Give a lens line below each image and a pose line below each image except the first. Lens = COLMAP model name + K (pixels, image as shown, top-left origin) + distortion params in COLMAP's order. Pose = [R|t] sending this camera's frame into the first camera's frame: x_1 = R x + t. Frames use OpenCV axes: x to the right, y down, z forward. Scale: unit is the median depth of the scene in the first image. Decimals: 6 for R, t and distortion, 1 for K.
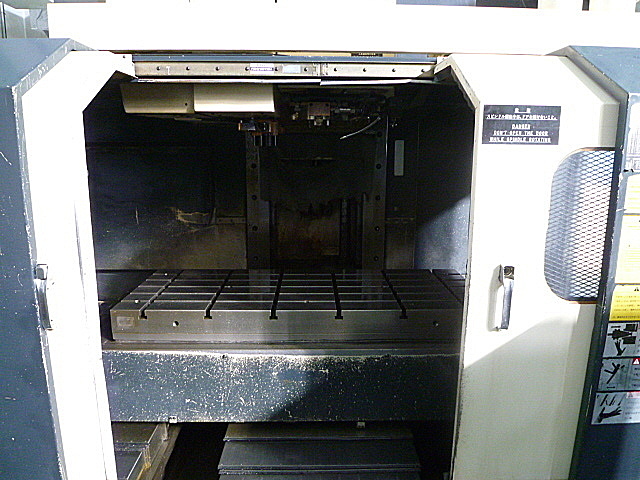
lens RADIAL K [[479.9, 0, 321.6], [0, 479.9, 240.6], [0, 0, 1]] dist [-0.058937, 0.008103]
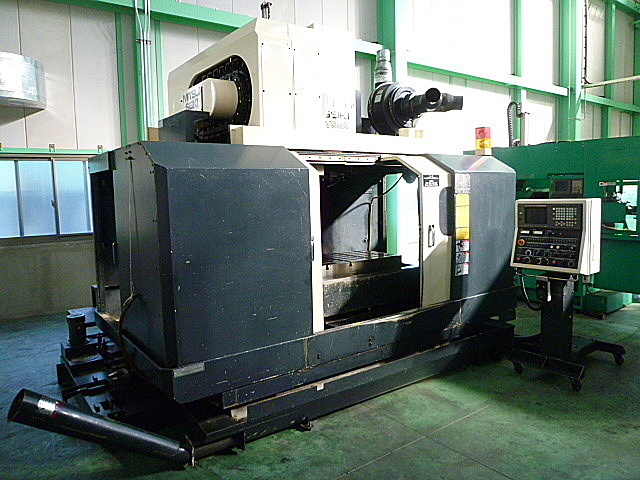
lens RADIAL K [[479.9, 0, 323.6], [0, 479.9, 237.7], [0, 0, 1]] dist [-0.058937, 0.008103]
pose [[0.814933, -0.083329, 0.573533, -1.524081], [0.143329, 0.987847, -0.060131, 0.169910], [-0.561552, 0.131206, 0.816972, -0.886122]]
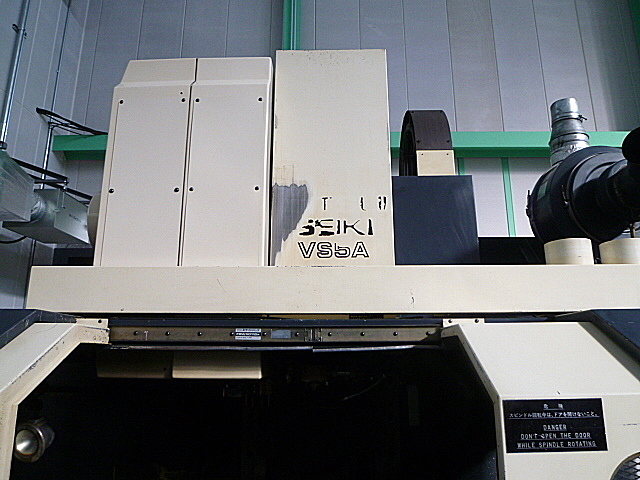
lens RADIAL K [[479.9, 0, 320.8], [0, 479.9, 240.3], [0, 0, 1]] dist [-0.058937, 0.008103]
pose [[0.999185, -0.016046, -0.037051, 0.049030], [-0.001024, 0.907270, -0.420546, -0.141277], [0.040364, 0.420241, 0.906514, 0.107681]]
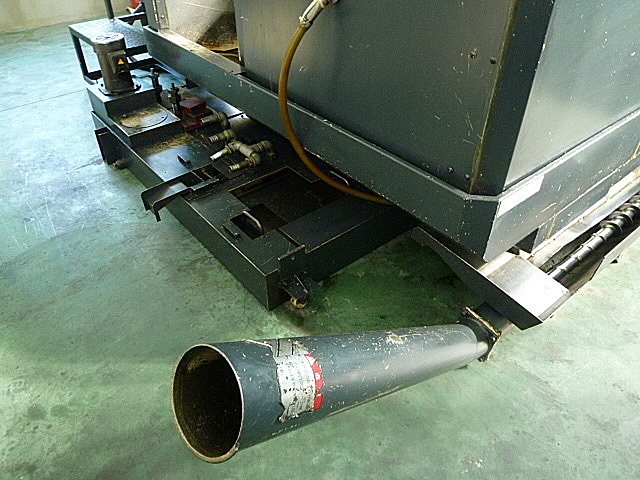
lens RADIAL K [[479.9, 0, 319.2], [0, 479.9, 240.3], [0, 0, 1]] dist [-0.058937, 0.008103]
pose [[0.787977, -0.395127, 0.472194, -1.577826], [0.125388, 0.853827, 0.505230, 0.129667], [-0.602802, -0.338902, 0.722340, 0.452243]]
